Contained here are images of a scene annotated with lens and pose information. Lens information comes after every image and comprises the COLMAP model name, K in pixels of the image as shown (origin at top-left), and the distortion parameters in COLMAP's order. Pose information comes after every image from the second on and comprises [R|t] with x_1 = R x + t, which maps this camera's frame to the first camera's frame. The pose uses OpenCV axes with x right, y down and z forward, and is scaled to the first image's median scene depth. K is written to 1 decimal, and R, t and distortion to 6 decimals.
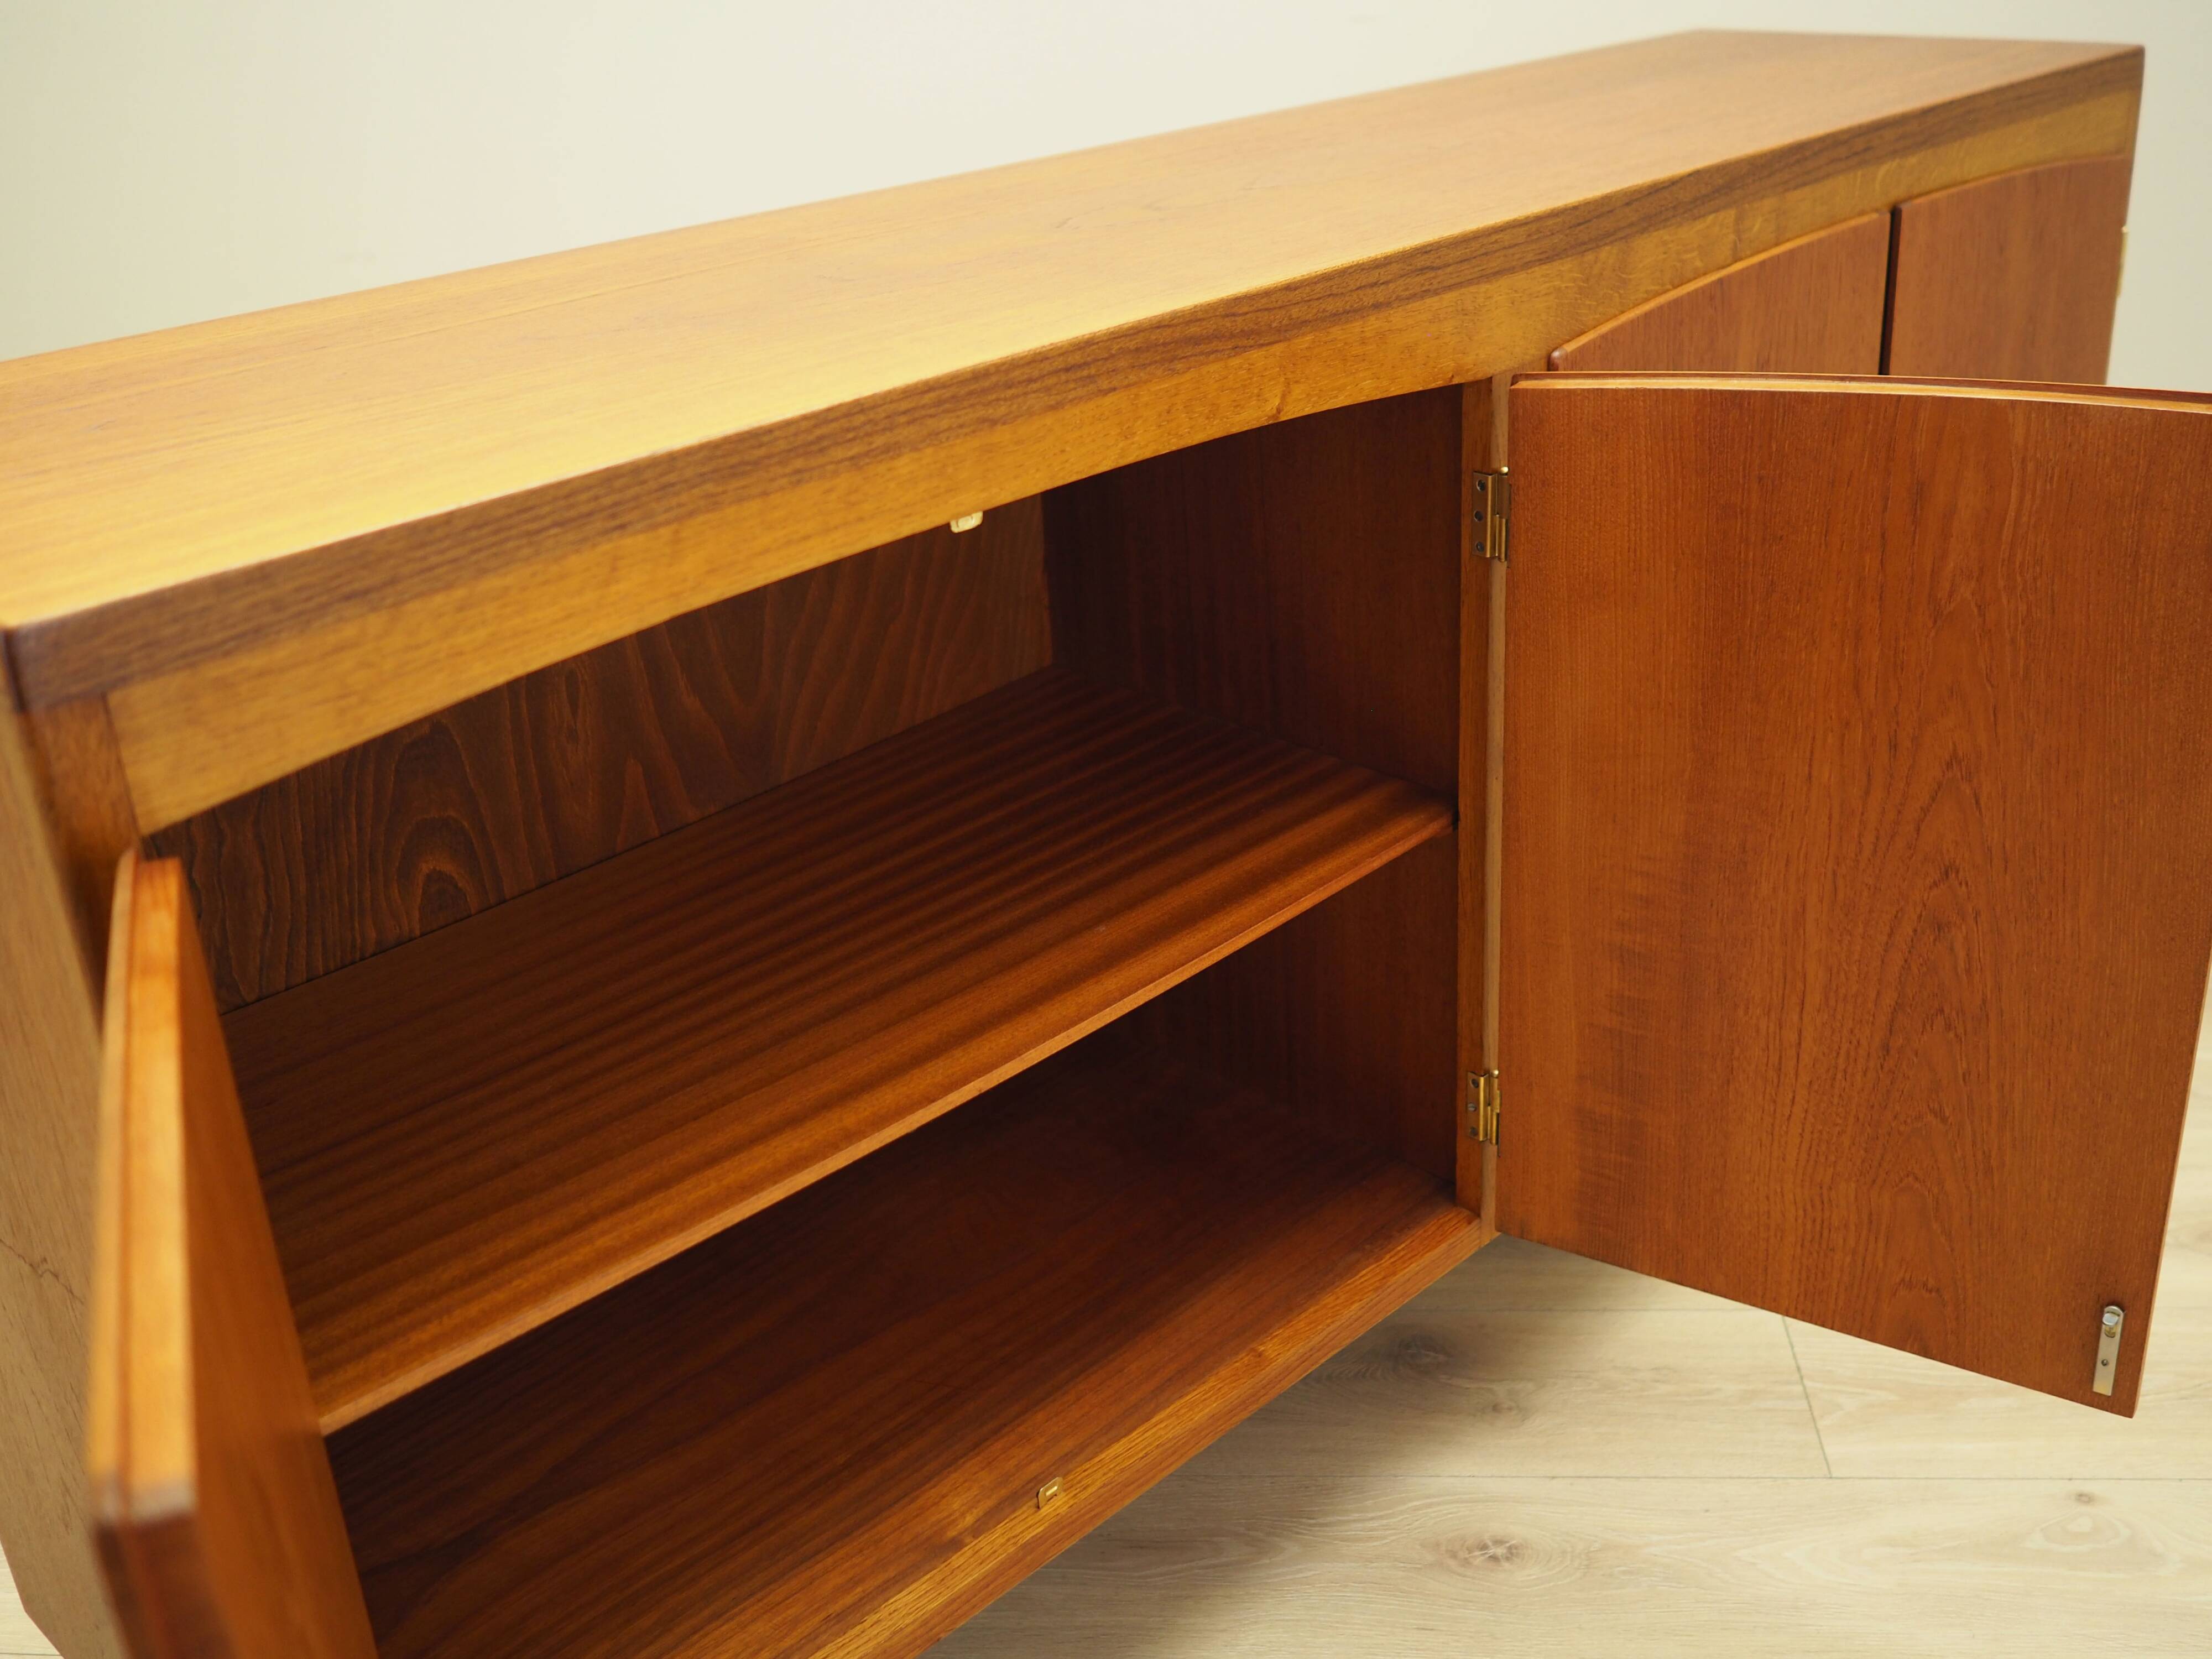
lens RADIAL K [[2274.2, 0, 1145.3], [0, 2274.2, 834.4], [0, 0, 1]] dist [-0.012017, 0.011760]
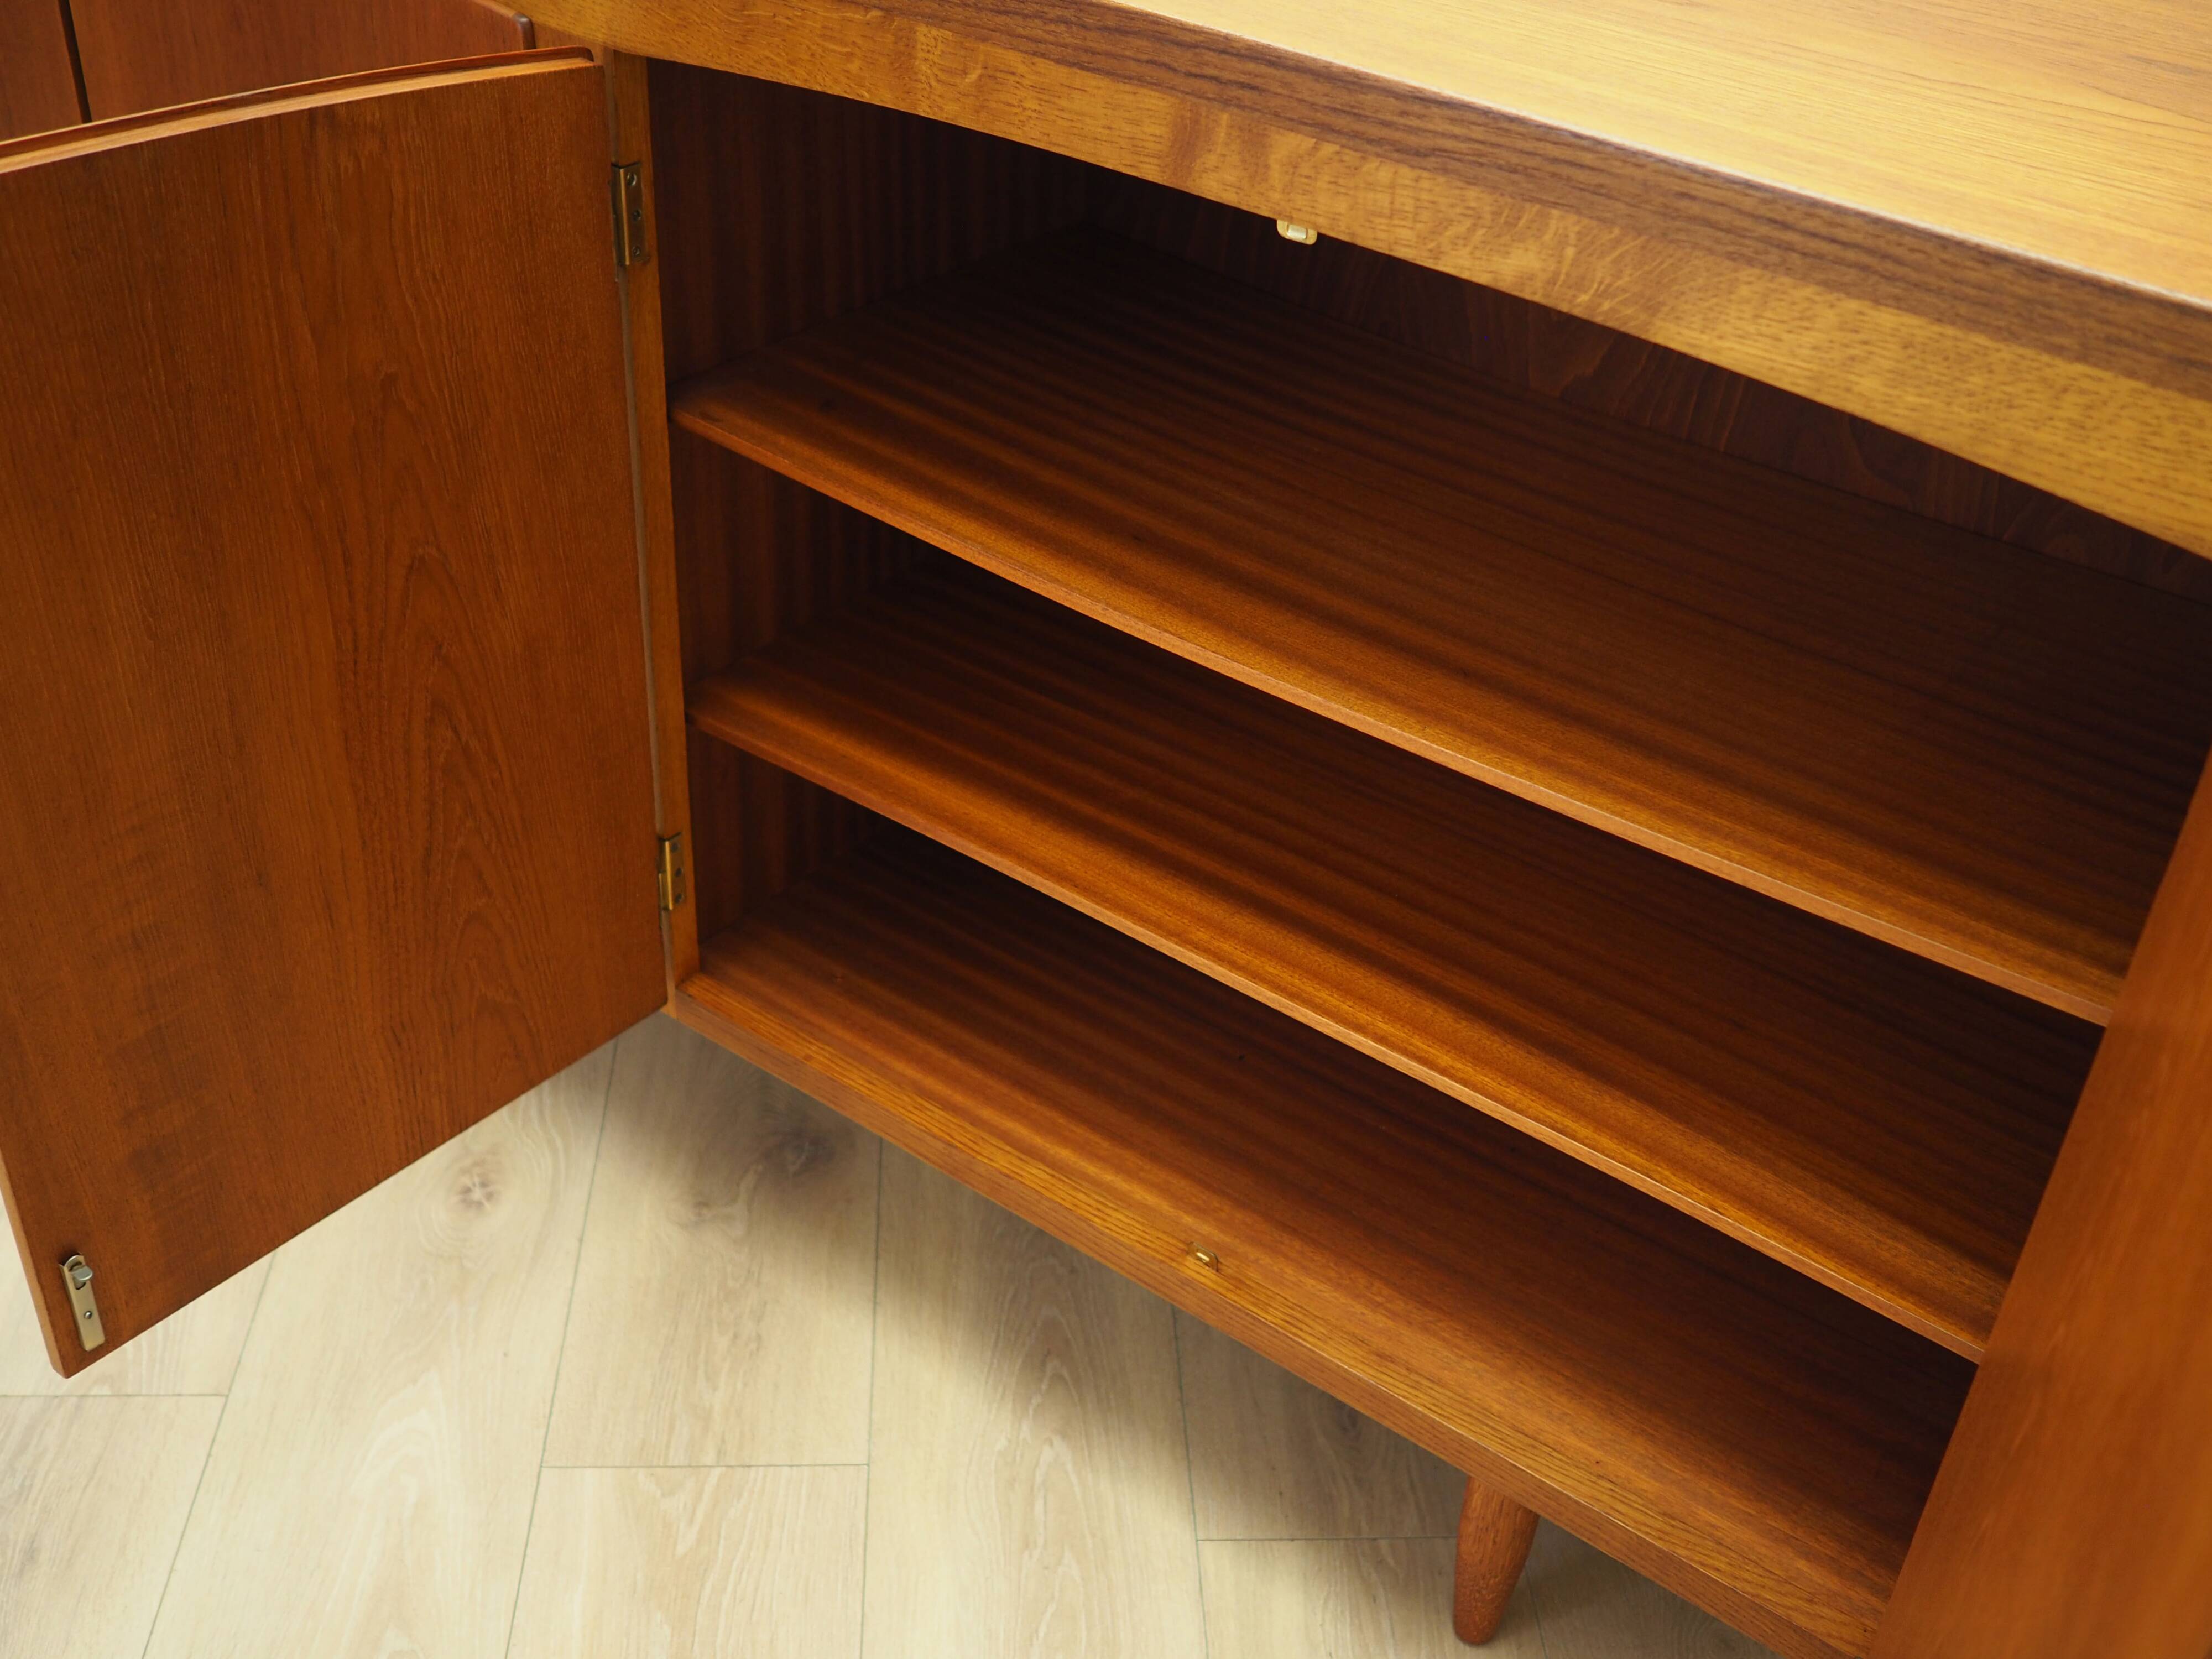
lens RADIAL K [[2287.4, 0, 1250.1], [0, 2287.4, 897.4], [0, 0, 1]] dist [-0.015412, -0.005778]
pose [[0.154847, 0.616580, -0.771914, 0.998000], [-0.498983, 0.723165, 0.477545, -0.478127], [0.852666, 0.311226, 0.419643, 0.905791]]
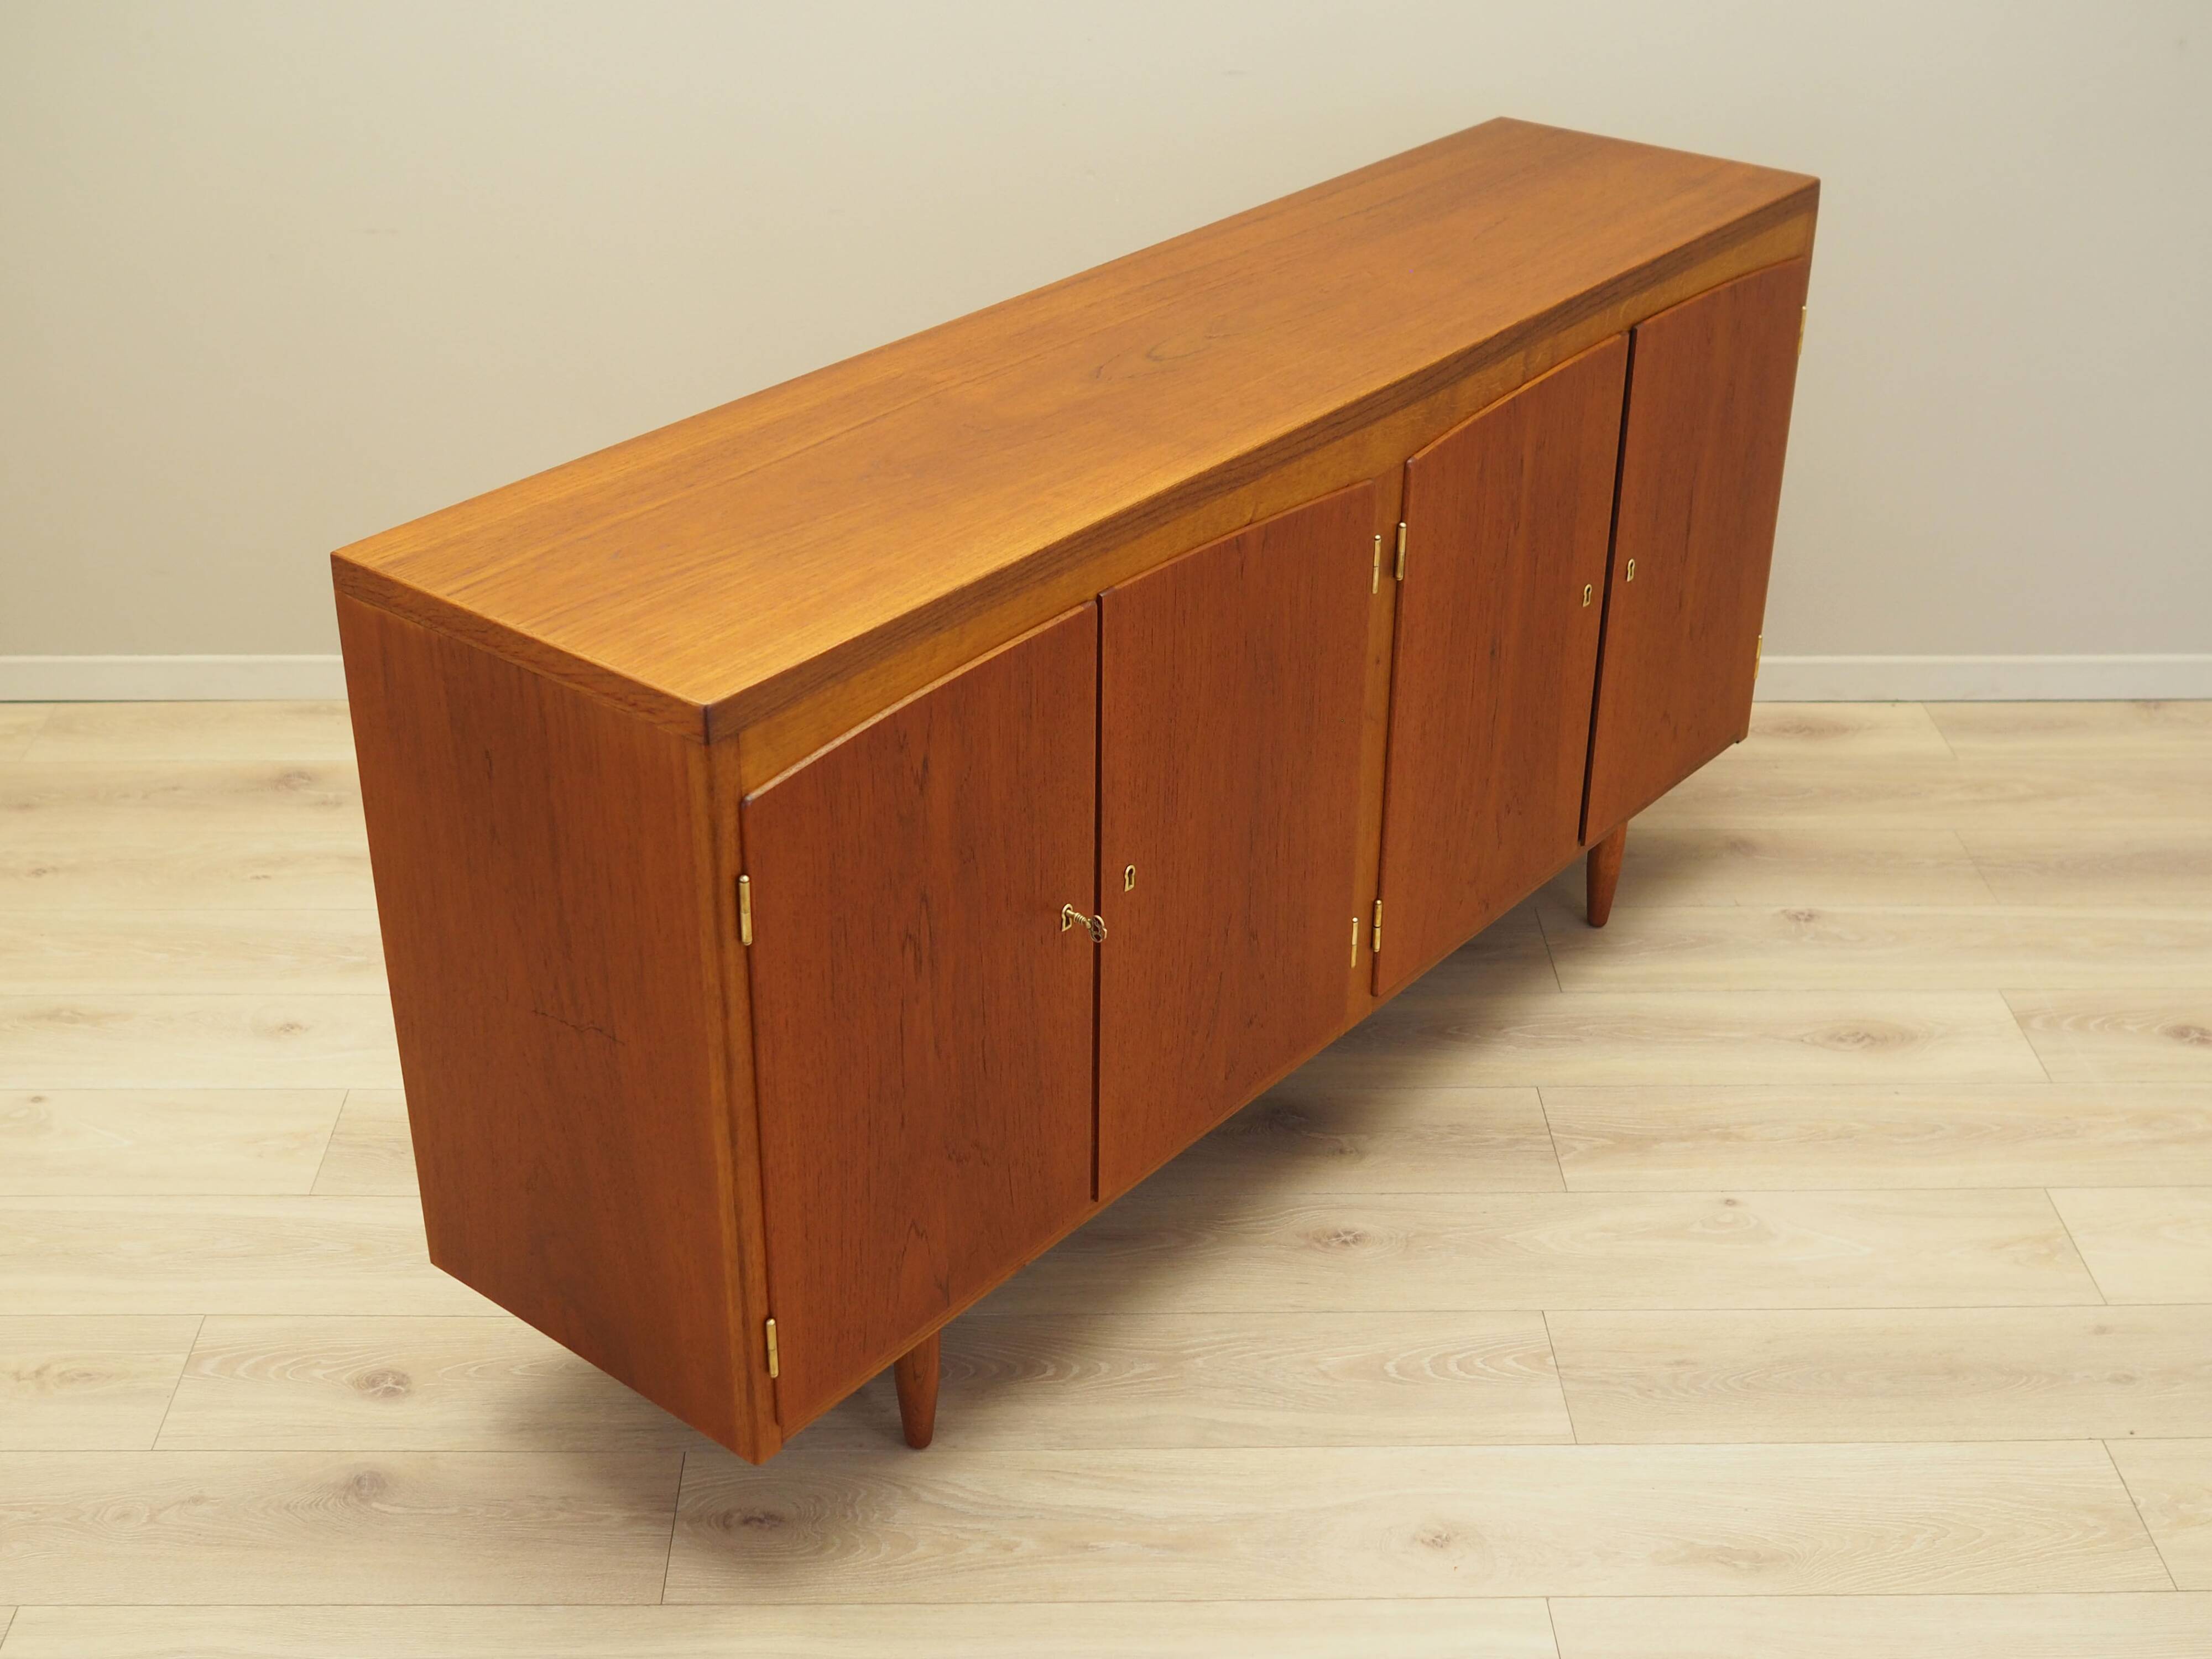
lens RADIAL K [[2712.7, 0, 1071.7], [0, 2712.7, 853.9], [0, 0, 1]] dist [-0.009980, 0.019139]
pose [[0.995392, 0.004340, 0.095796, -0.217752], [-0.011846, 0.996889, 0.077924, -0.081617], [-0.095159, -0.078699, 0.992346, -0.810402]]
